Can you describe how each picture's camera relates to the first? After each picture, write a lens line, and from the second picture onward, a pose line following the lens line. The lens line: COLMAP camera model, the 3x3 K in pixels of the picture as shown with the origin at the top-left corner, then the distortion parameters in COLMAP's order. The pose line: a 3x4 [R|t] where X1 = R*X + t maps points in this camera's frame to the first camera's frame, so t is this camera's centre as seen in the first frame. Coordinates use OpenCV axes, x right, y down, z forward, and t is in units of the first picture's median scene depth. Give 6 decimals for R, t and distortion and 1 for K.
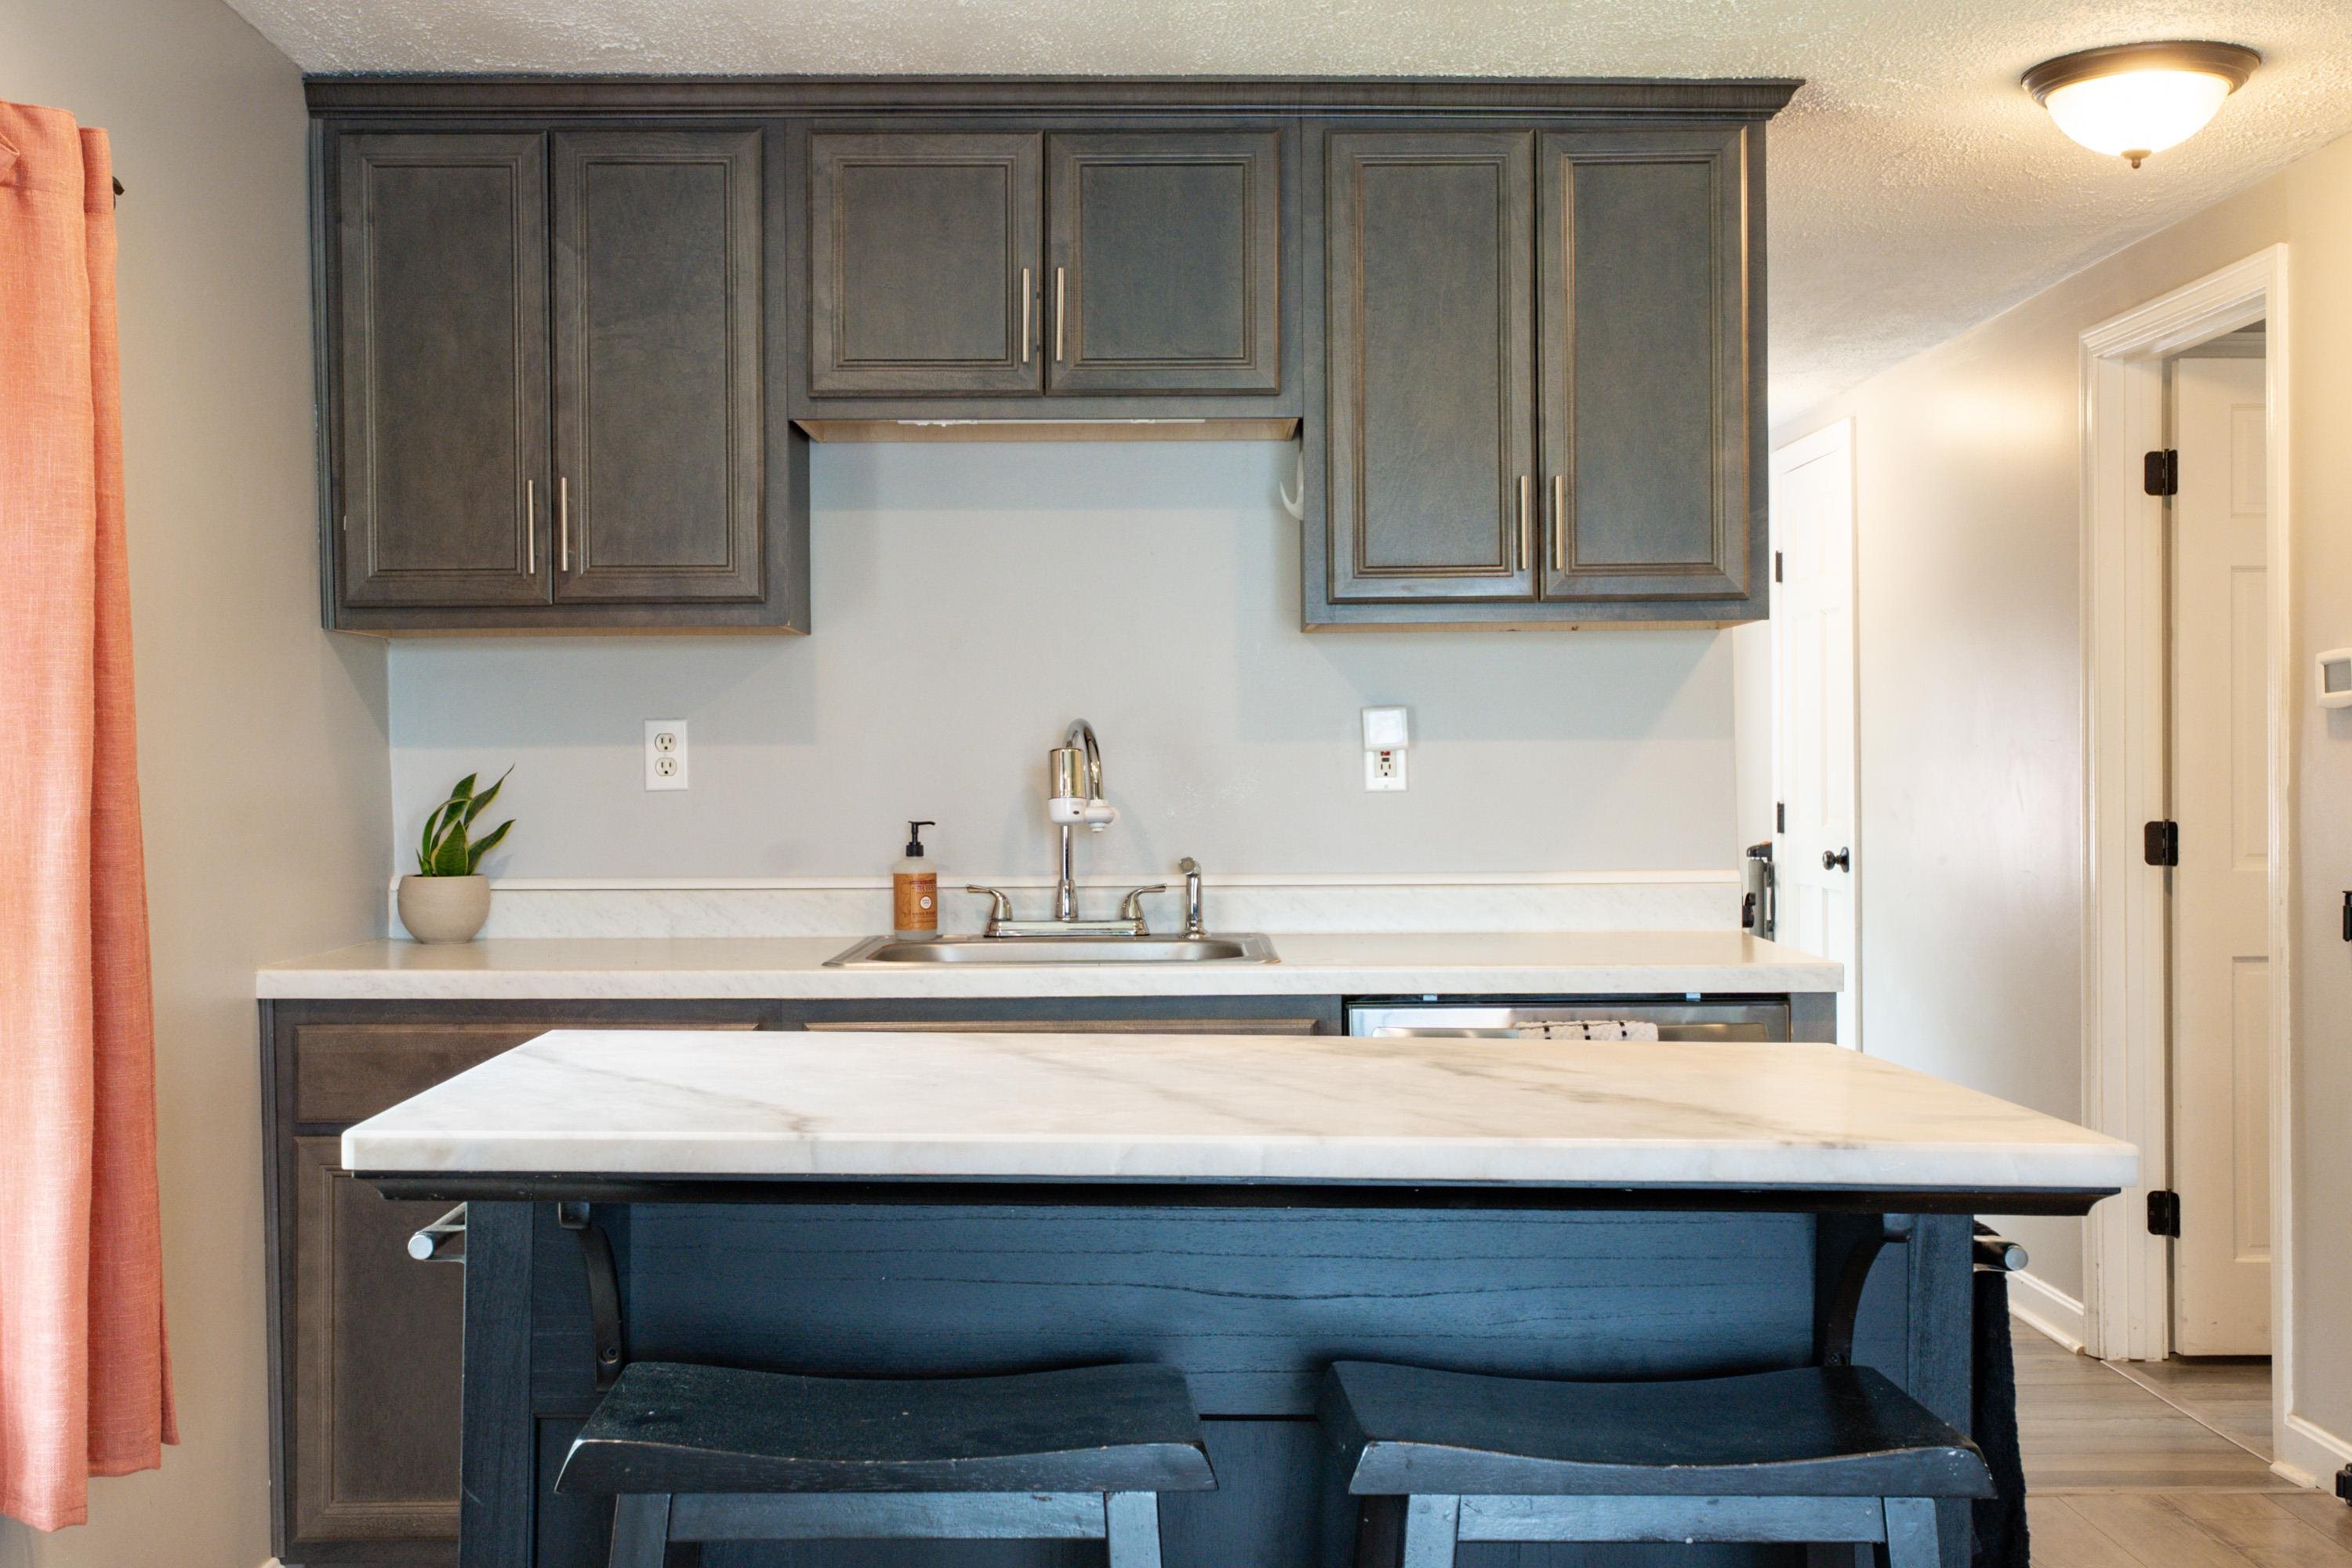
lens RADIAL K [[2626.9, 0, 1179.9], [0, 2626.9, 750.7], [0, 0, 1]] dist [-0.030306, 0.244160]
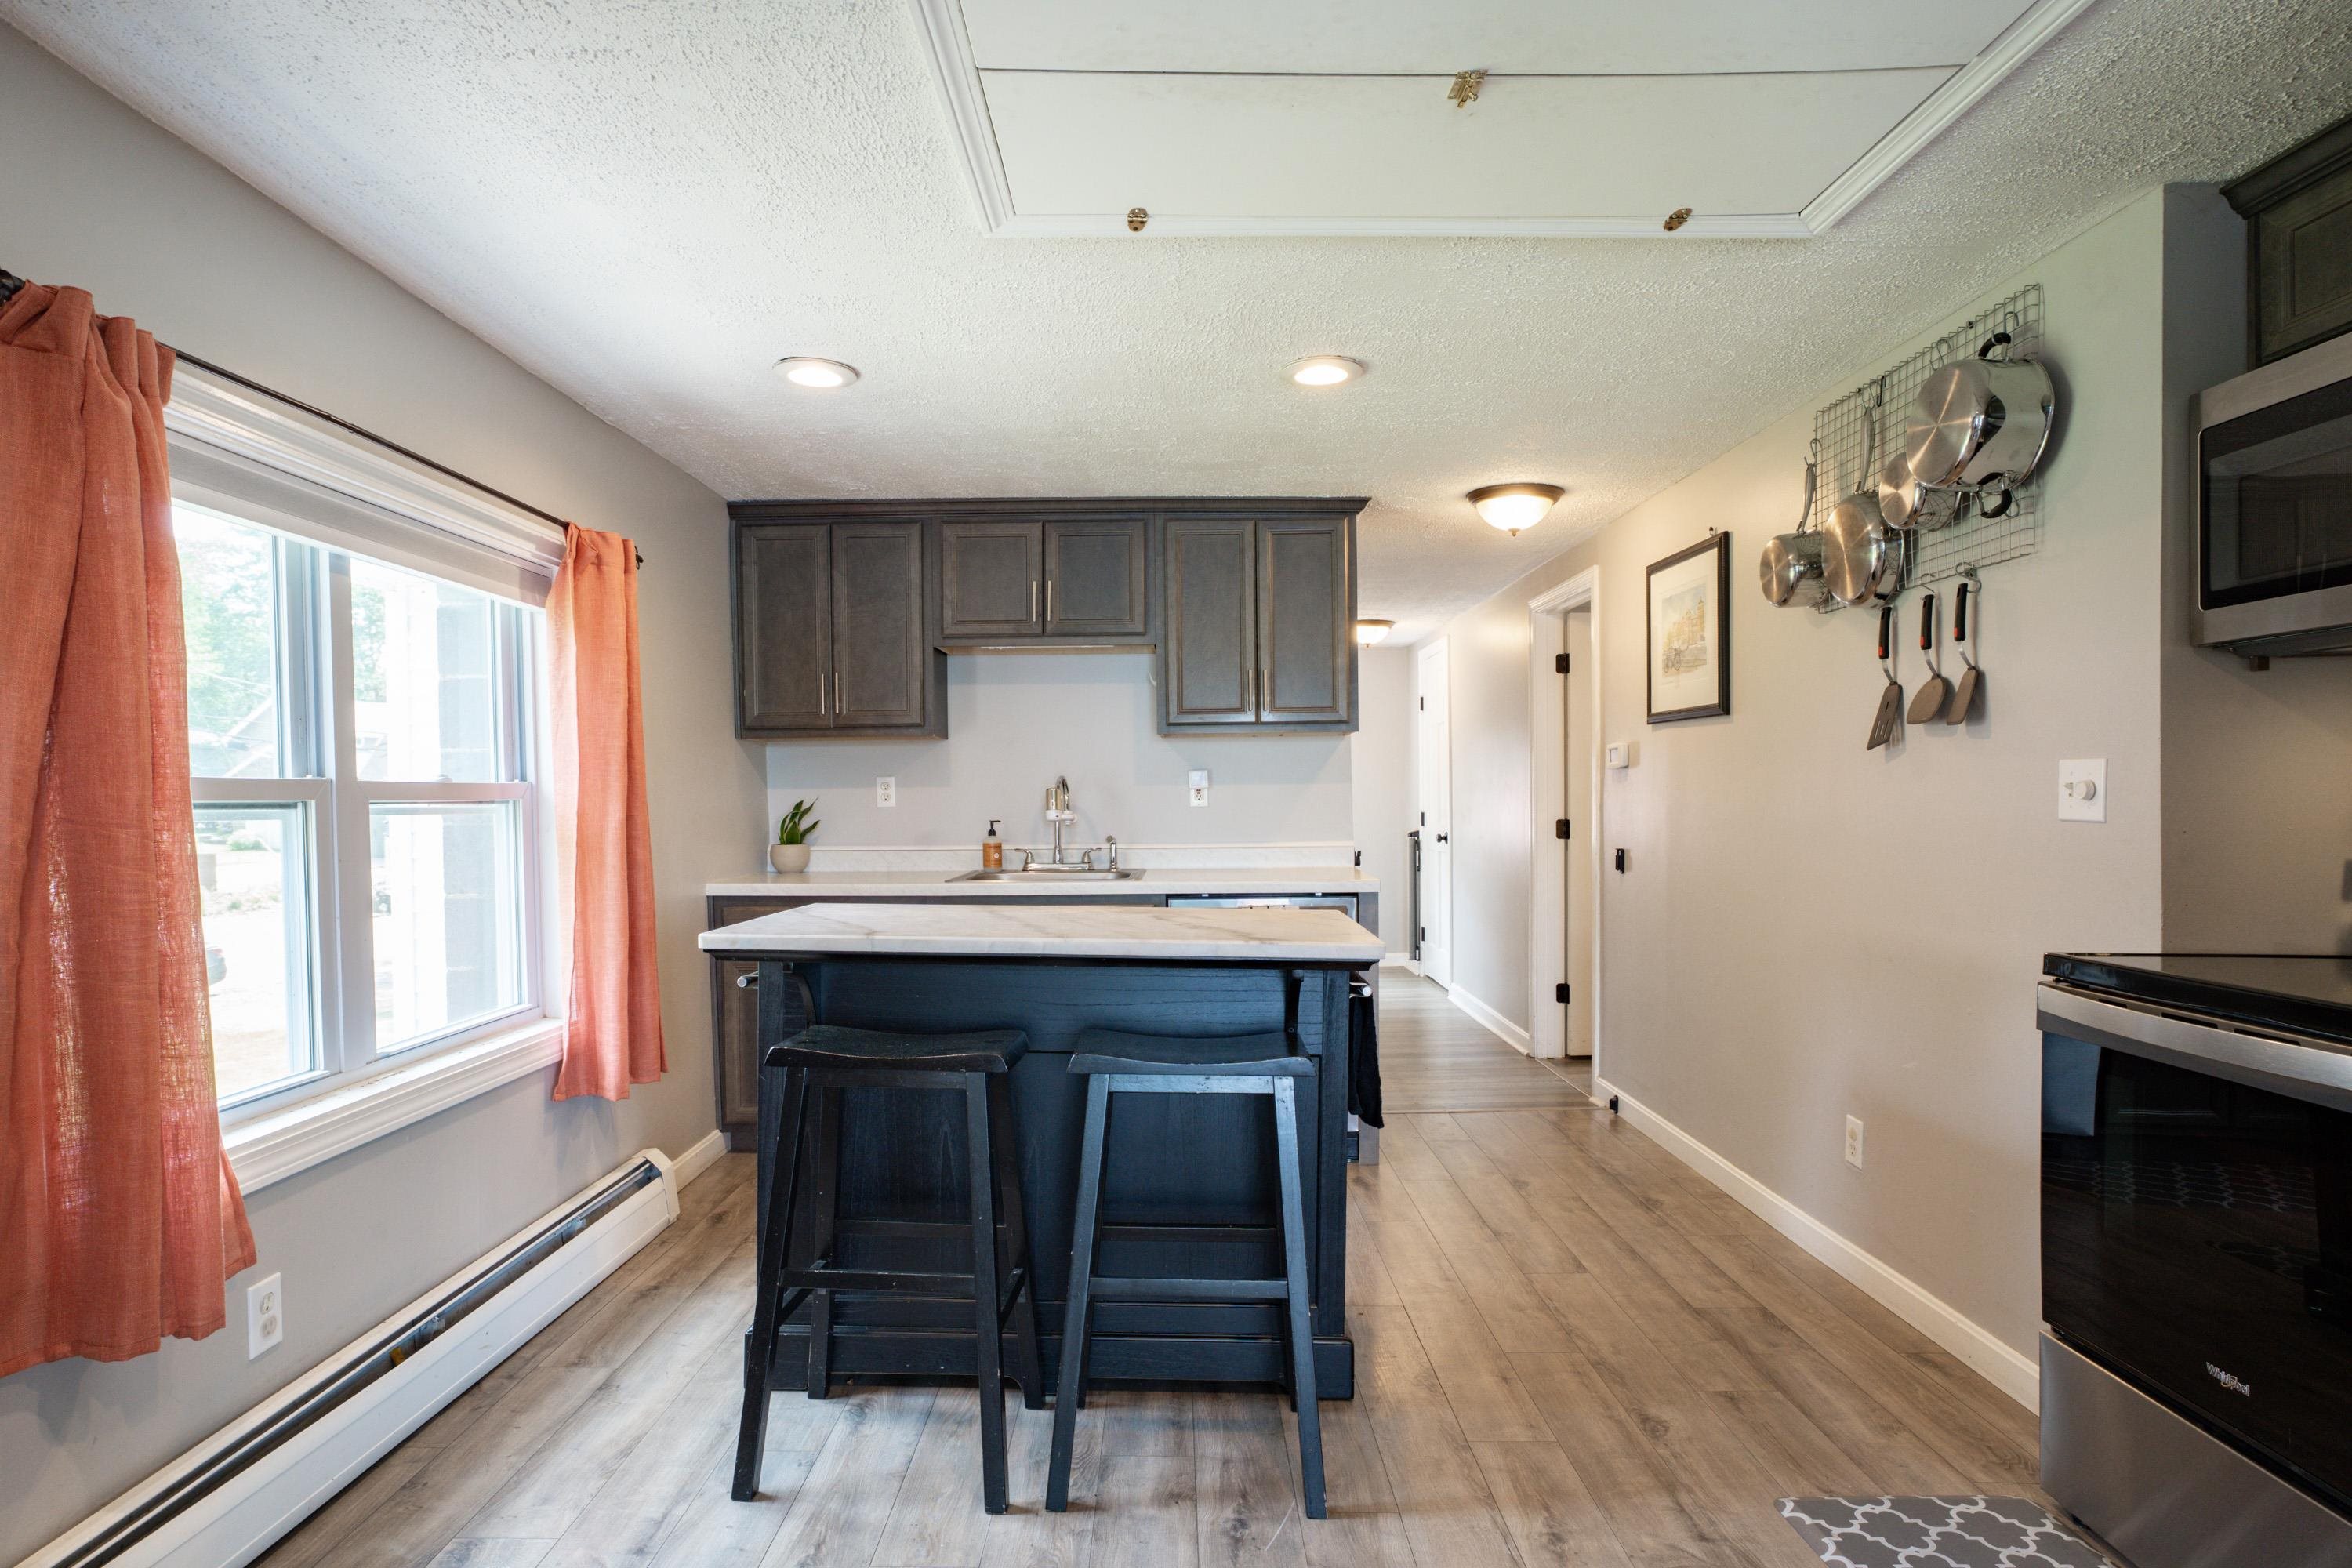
lens RADIAL K [[1279.9, 0, 1173.6], [0, 1279.9, 804.9], [0, 0, 1]] dist [-0.047128, 0.044913]
pose [[0.999853, -0.003406, -0.016785, 0.081169], [0.003615, 0.999916, 0.012430, -0.000067], [0.016742, -0.012489, 0.999782, -0.124863]]
